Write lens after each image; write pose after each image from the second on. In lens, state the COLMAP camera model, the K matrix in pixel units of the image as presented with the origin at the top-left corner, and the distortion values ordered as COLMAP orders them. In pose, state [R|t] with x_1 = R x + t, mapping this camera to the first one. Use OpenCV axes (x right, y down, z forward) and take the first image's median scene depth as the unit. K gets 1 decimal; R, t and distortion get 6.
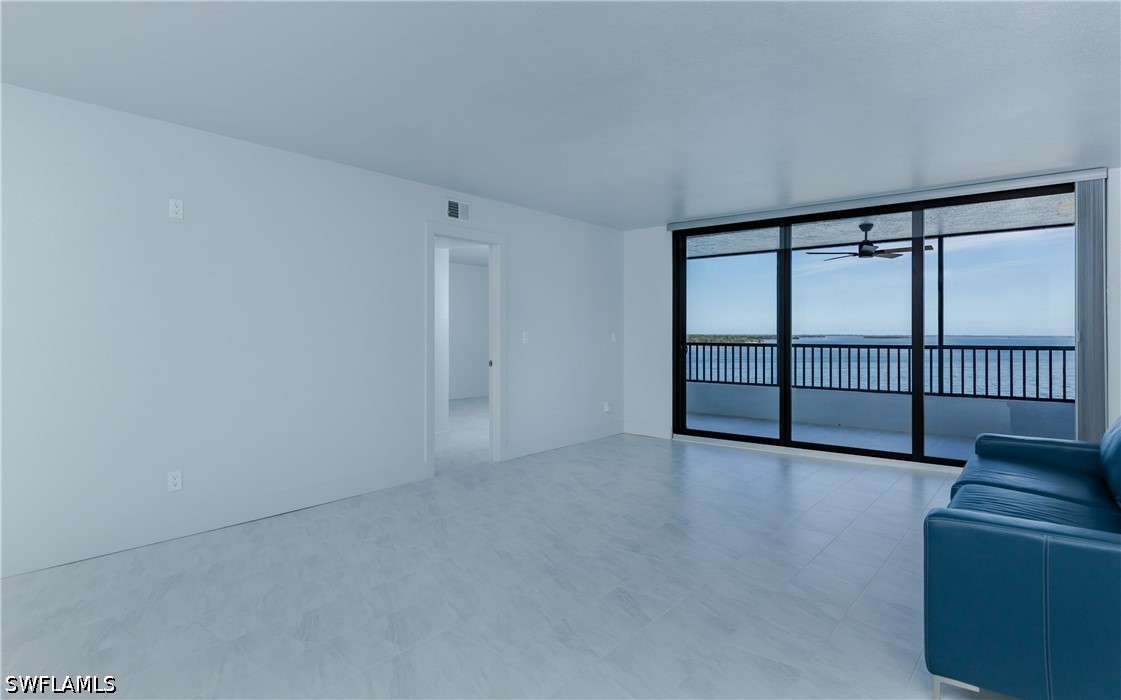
lens RADIAL K [[627.3, 0, 553.4], [0, 627.3, 328.0], [0, 0, 1]] dist [0.012704, -0.000184]
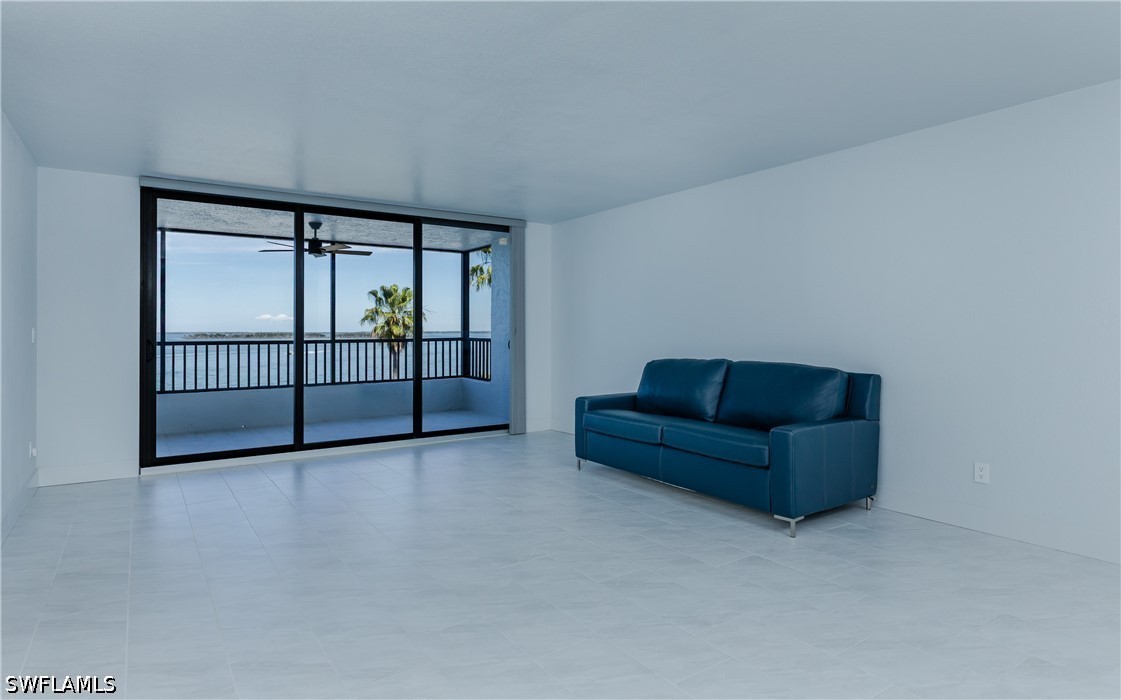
lens RADIAL K [[627.3, 0, 553.4], [0, 627.3, 328.0], [0, 0, 1]] dist [0.012704, -0.000184]
pose [[0.262371, 0.001385, 0.964966, -0.394037], [-0.005986, 0.999982, 0.000193, 0.004629], [-0.964949, -0.005826, 0.262374, 0.366236]]
